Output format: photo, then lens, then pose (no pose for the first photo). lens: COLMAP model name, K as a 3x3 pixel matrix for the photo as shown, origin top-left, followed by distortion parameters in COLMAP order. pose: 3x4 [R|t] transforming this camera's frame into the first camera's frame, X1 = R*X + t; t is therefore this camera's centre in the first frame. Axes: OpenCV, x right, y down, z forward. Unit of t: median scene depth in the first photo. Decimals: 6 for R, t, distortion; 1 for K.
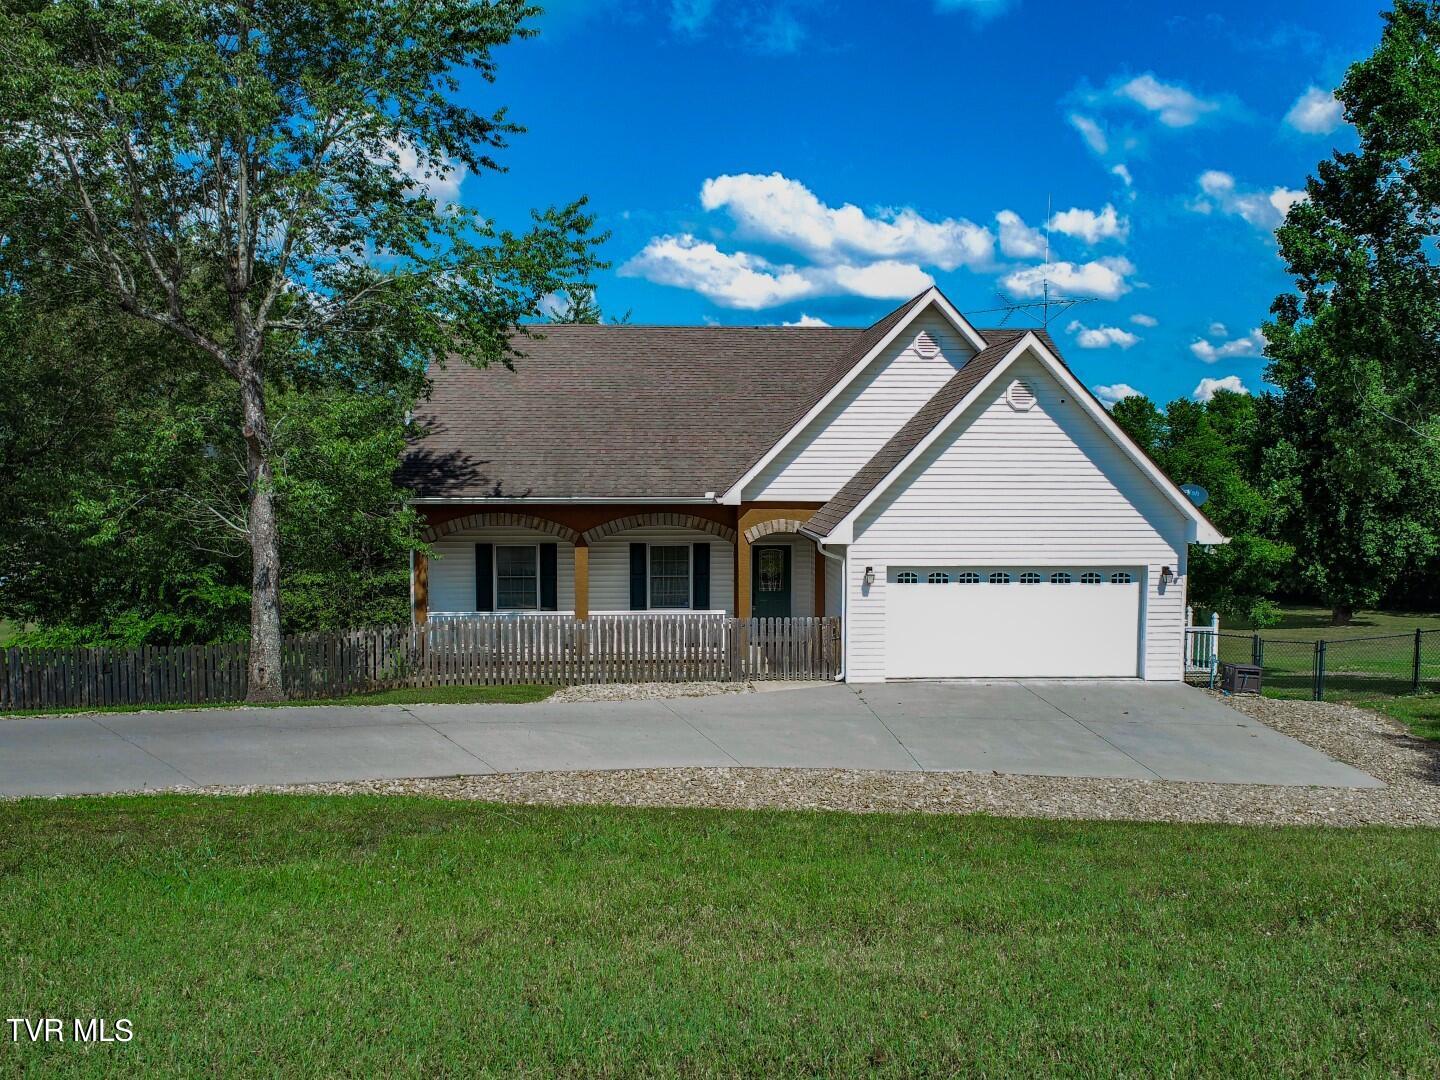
lens RADIAL K [[1088.1, 0, 724.1], [0, 1088.1, 538.5], [0, 0, 1]] dist [-0.006273, -0.000647]
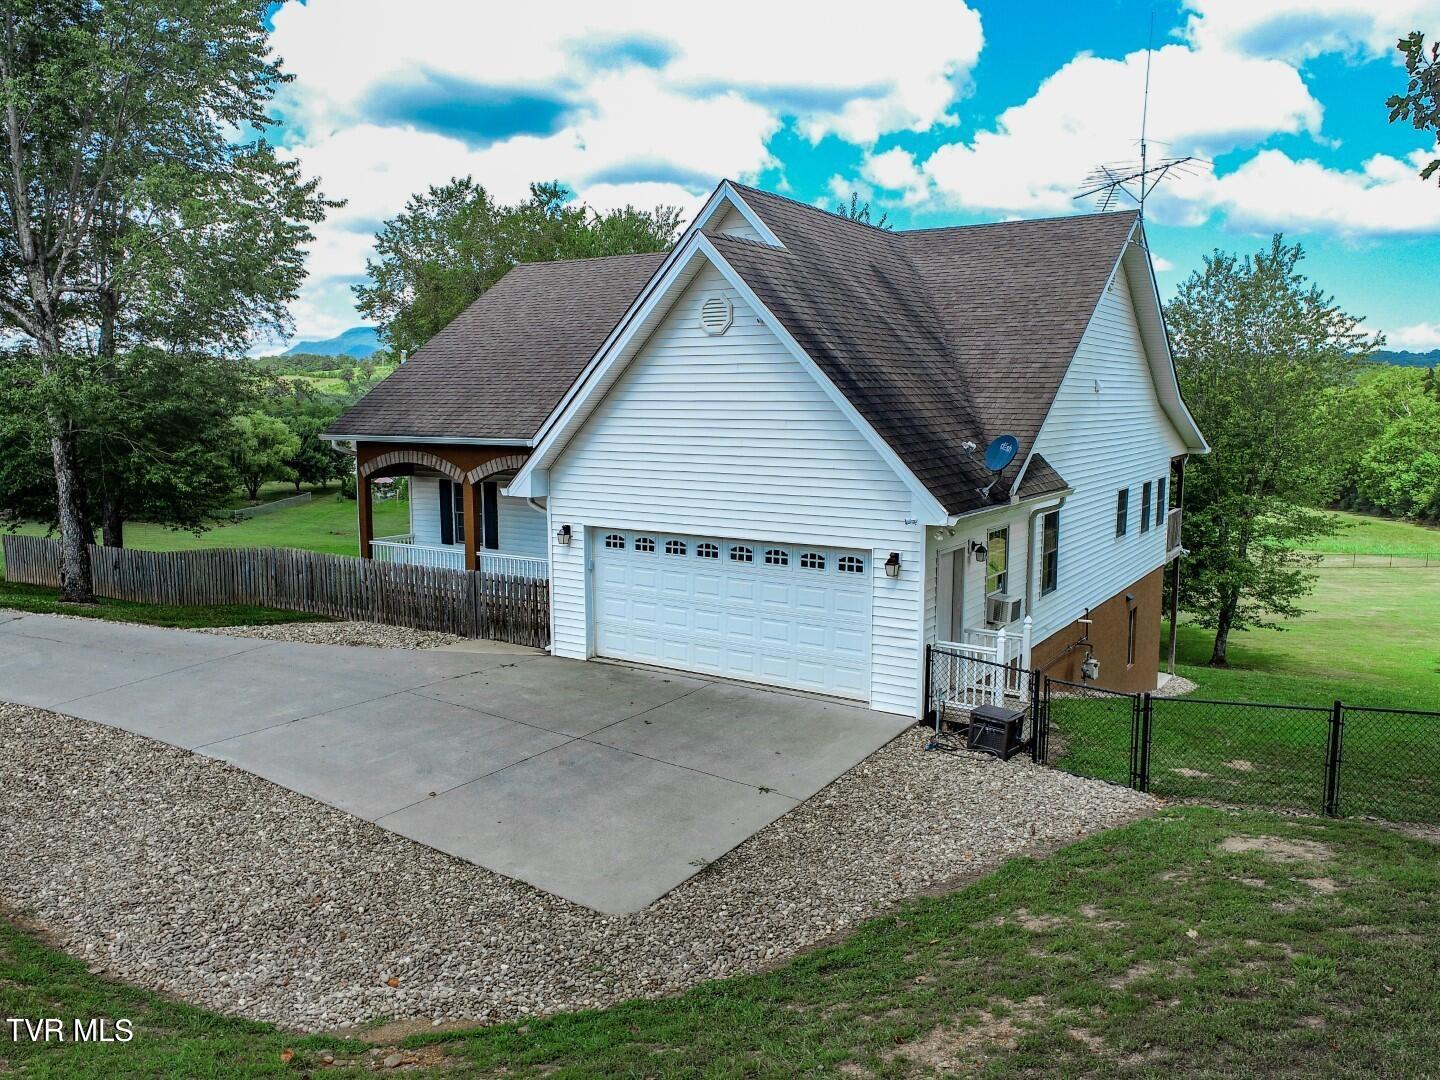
lens RADIAL K [[1088.1, 0, 724.9], [0, 1088.1, 537.3], [0, 0, 1]] dist [-0.006273, -0.000647]
pose [[0.801314, 0.073012, -0.593772, 0.742360], [-0.037464, 0.996701, 0.071998, -0.030536], [0.597070, -0.035448, 0.801405, 0.384073]]
